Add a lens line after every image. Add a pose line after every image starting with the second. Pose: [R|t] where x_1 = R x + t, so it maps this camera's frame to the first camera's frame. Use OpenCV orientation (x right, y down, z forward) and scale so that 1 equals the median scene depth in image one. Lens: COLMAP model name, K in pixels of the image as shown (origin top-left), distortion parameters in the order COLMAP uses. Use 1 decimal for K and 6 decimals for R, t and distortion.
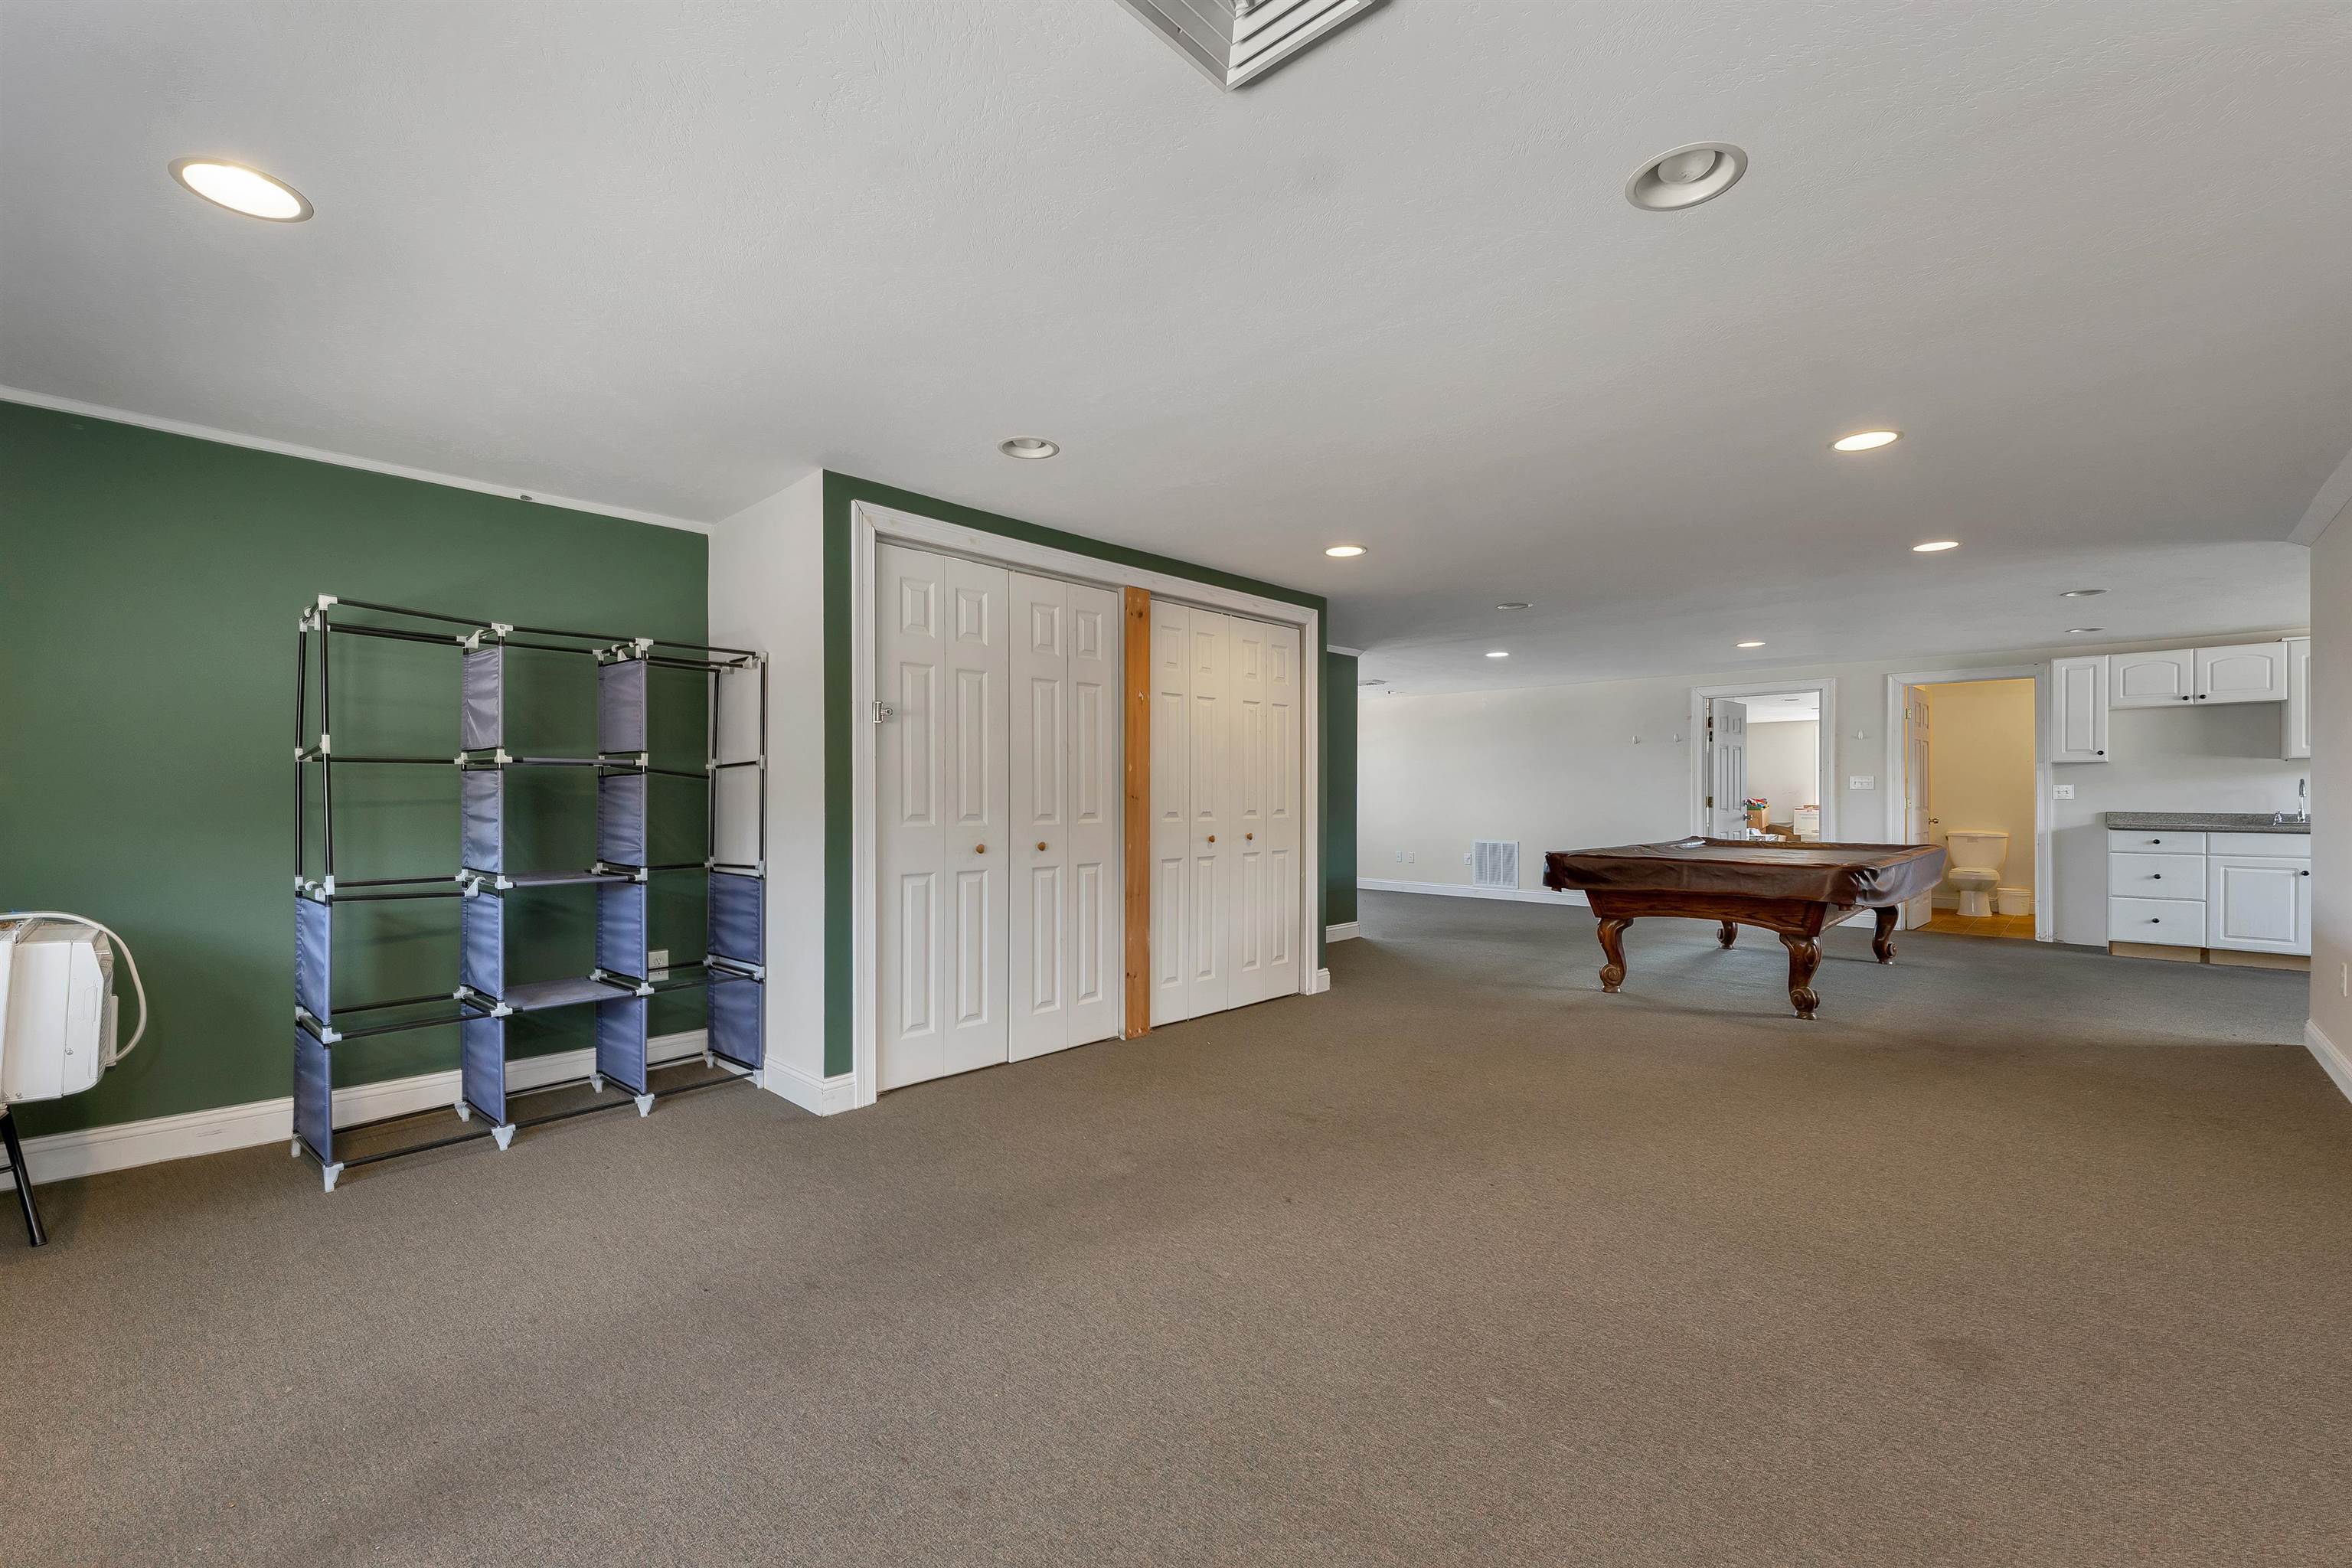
lens RADIAL K [[1010.9, 0, 1150.6], [0, 1010.9, 786.9], [0, 0, 1]] dist [0.000778, 0.000353]
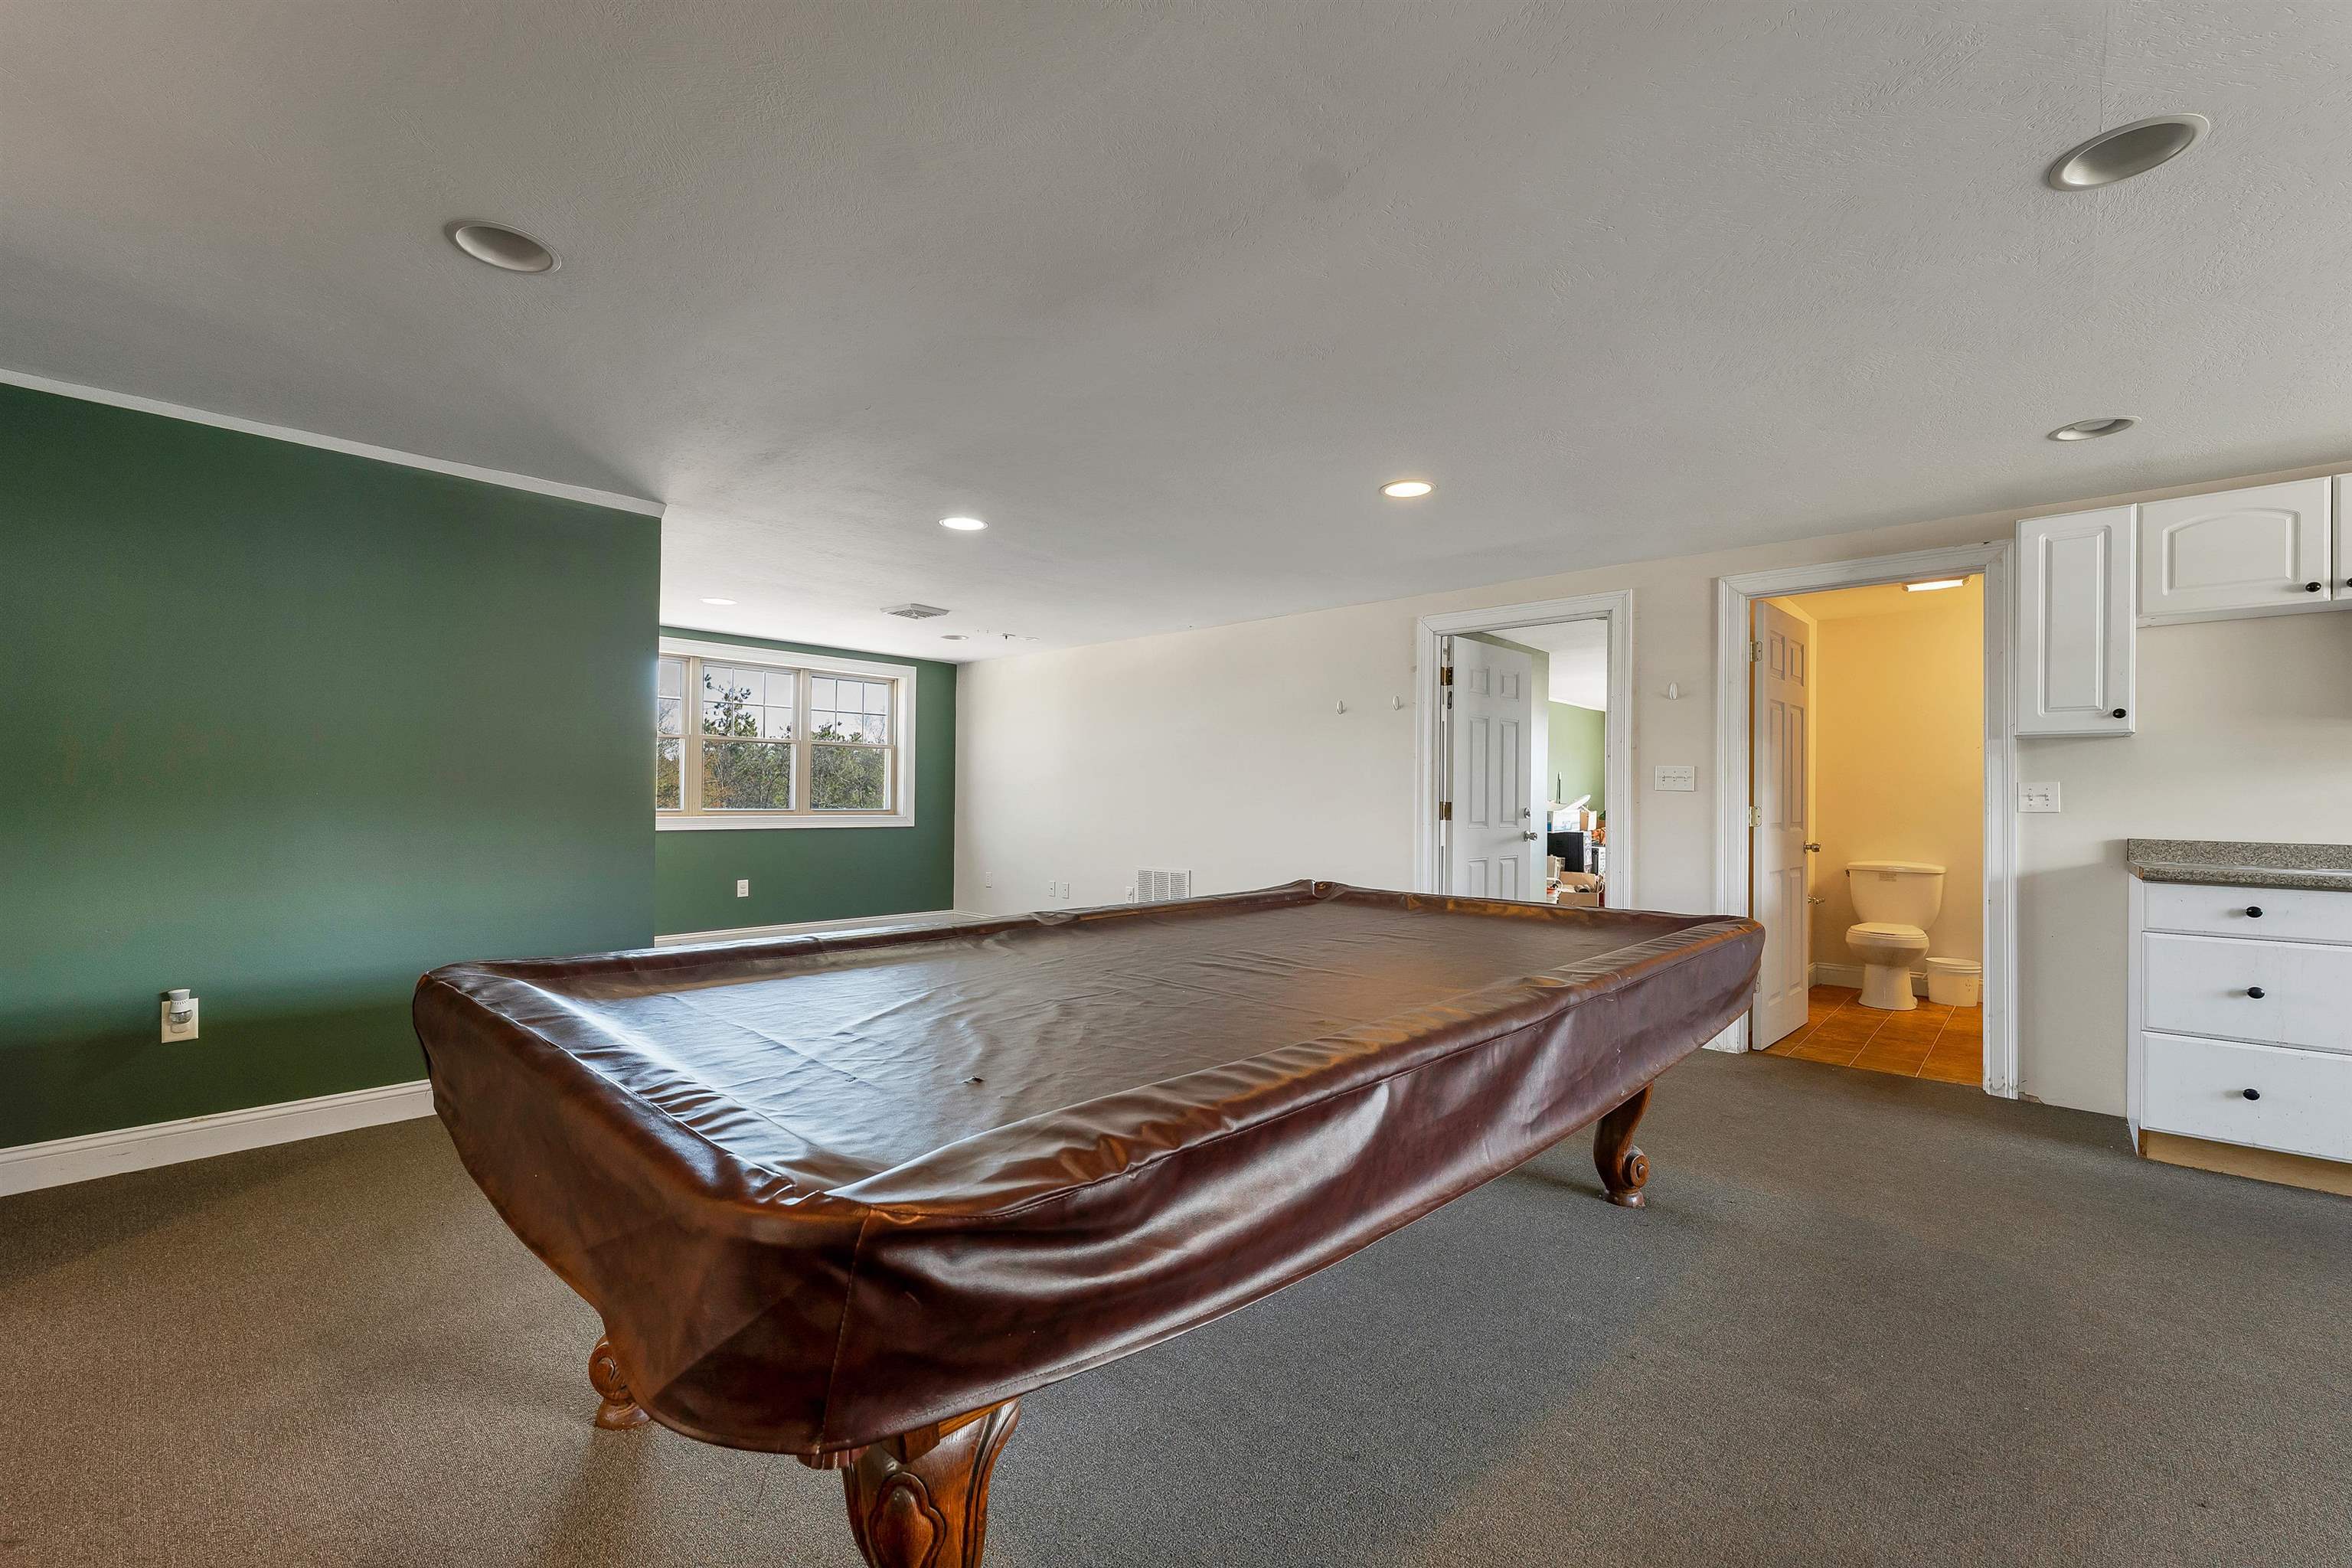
lens RADIAL K [[957.0, 0, 1184.2], [0, 957.0, 785.7], [0, 0, 1]] dist [-0.002157, -0.000173]
pose [[0.999893, 0.009812, 0.010862, 0.494391], [-0.009750, 0.999936, -0.005754, 0.006213], [-0.010917, 0.005648, 0.999924, 0.554790]]
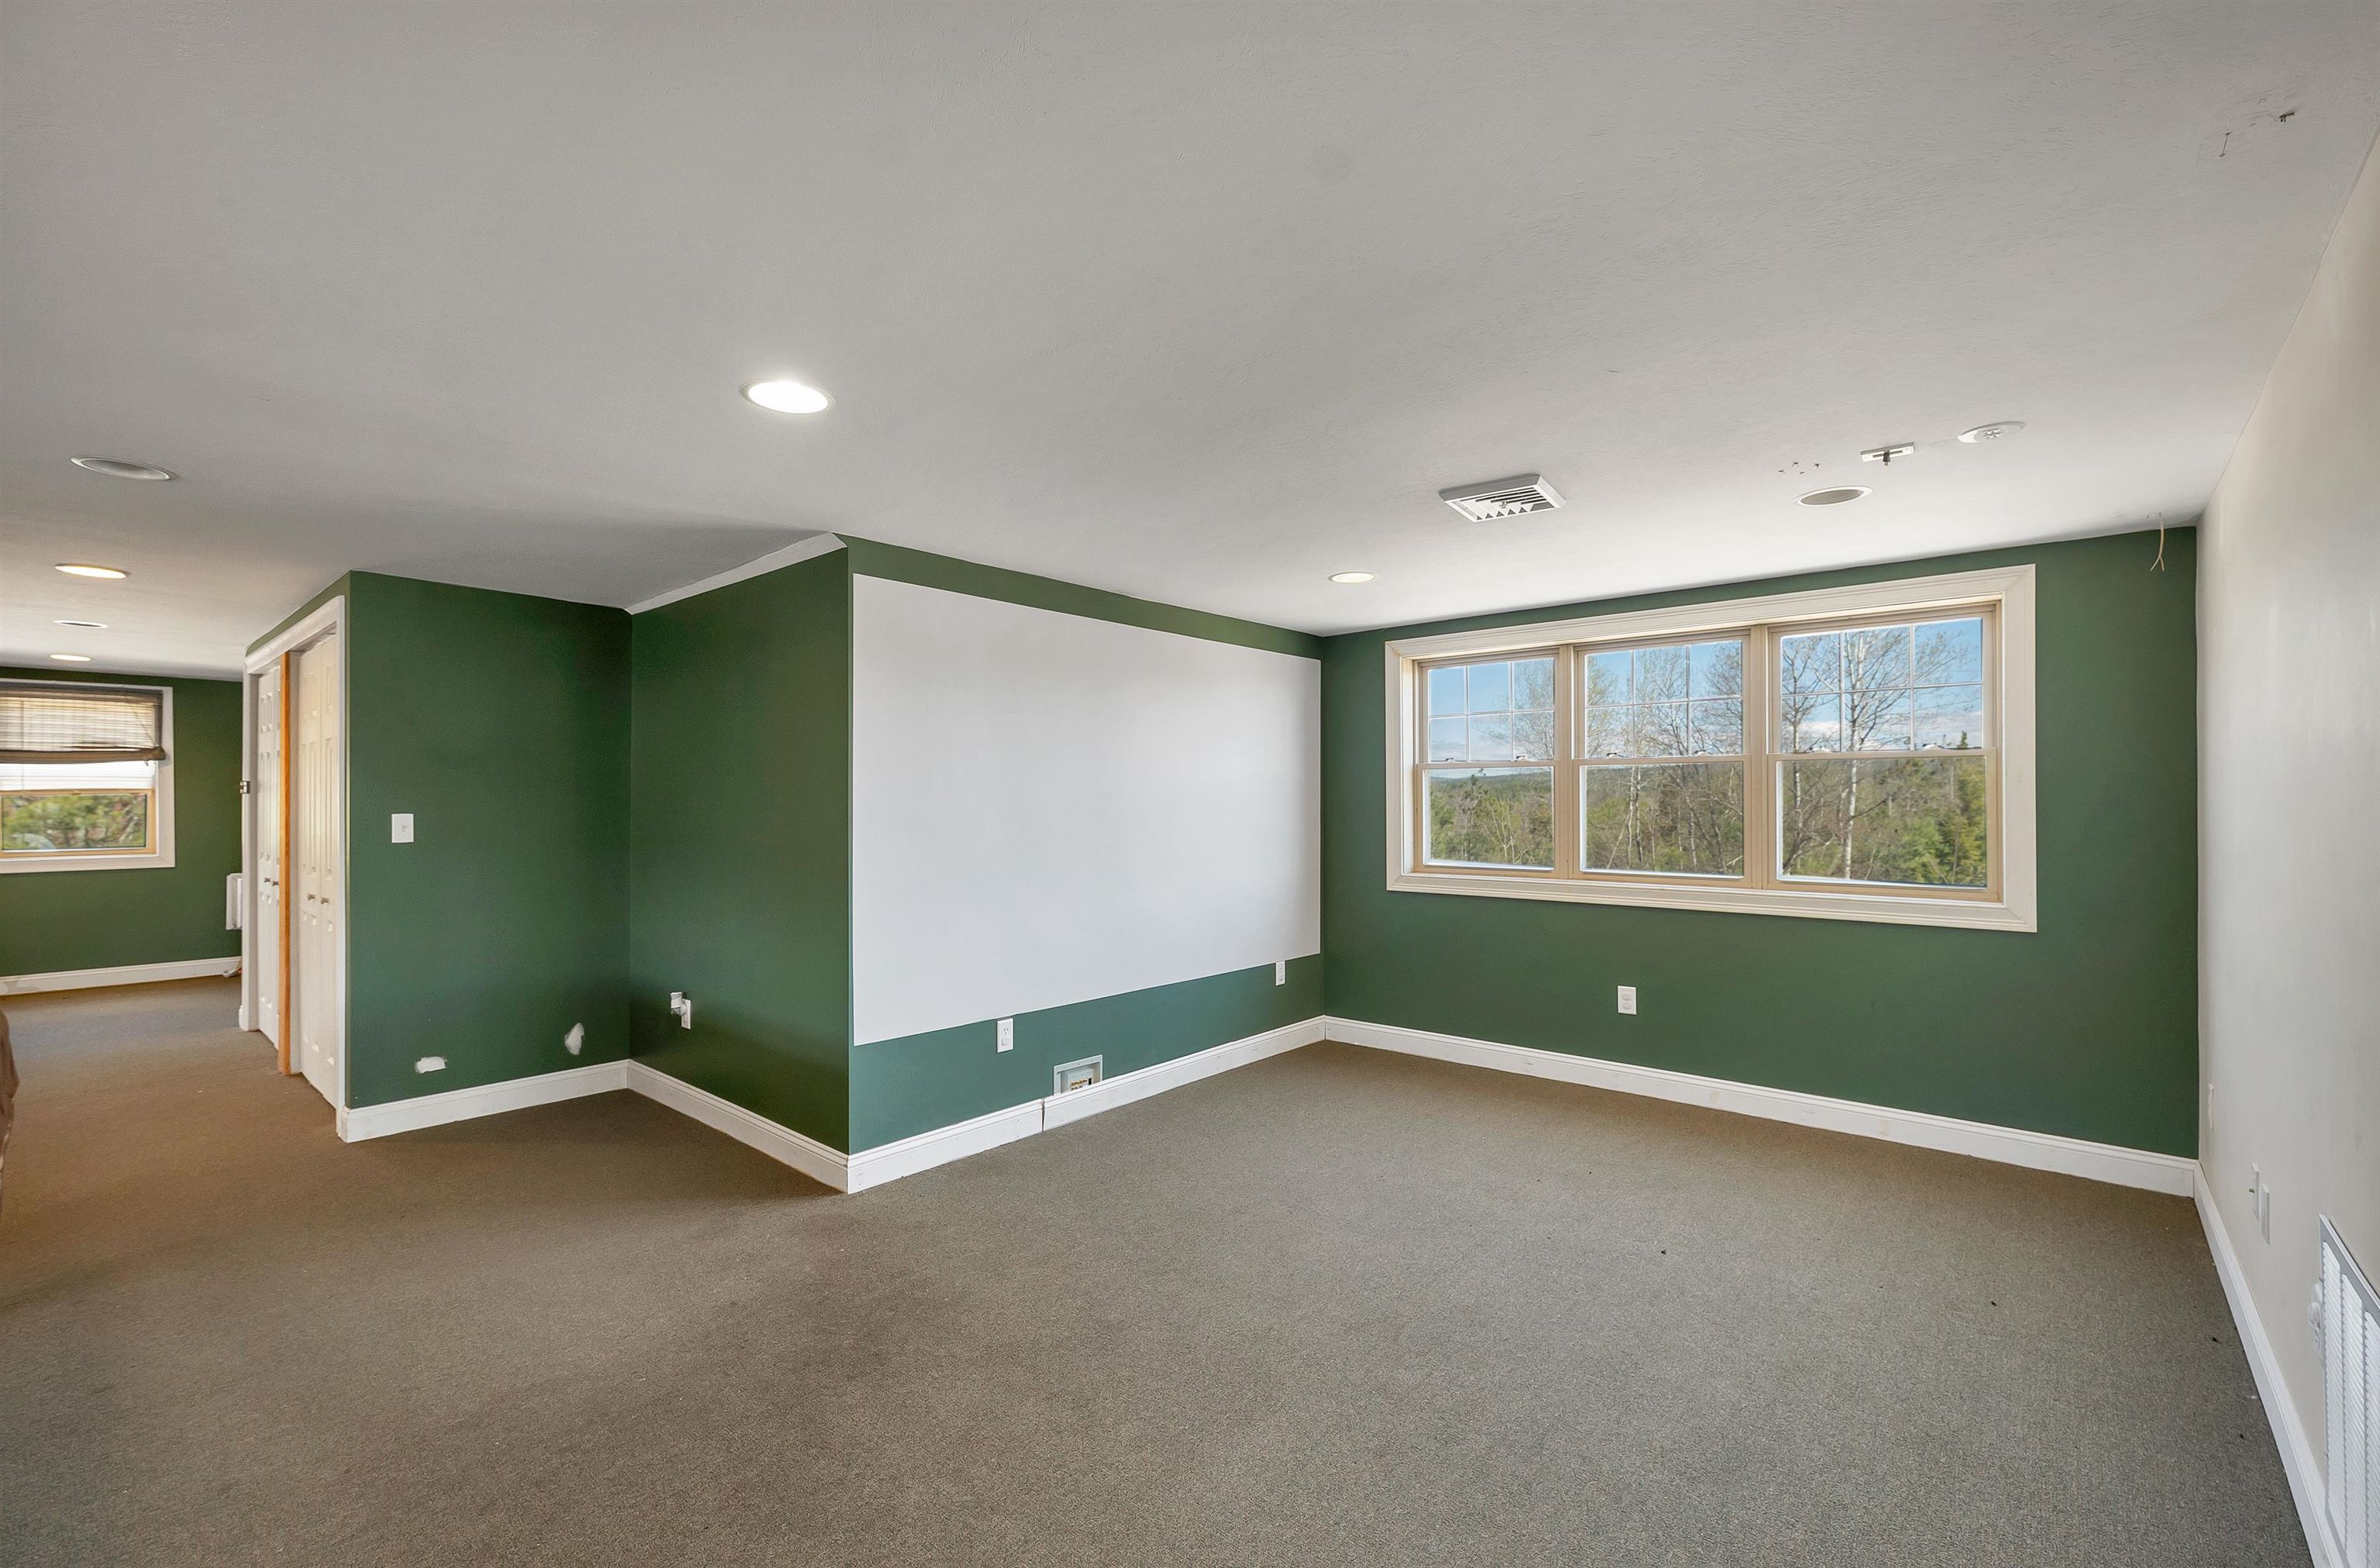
lens RADIAL K [[975.9, 0, 1190.0], [0, 975.9, 784.0], [0, 0, 1]] dist [-0.000696, -0.000068]
pose [[0.055819, -0.013836, -0.998345, 0.652859], [0.000295, 0.999904, -0.013841, -0.017633], [0.998441, 0.000478, 0.055818, 1.203590]]
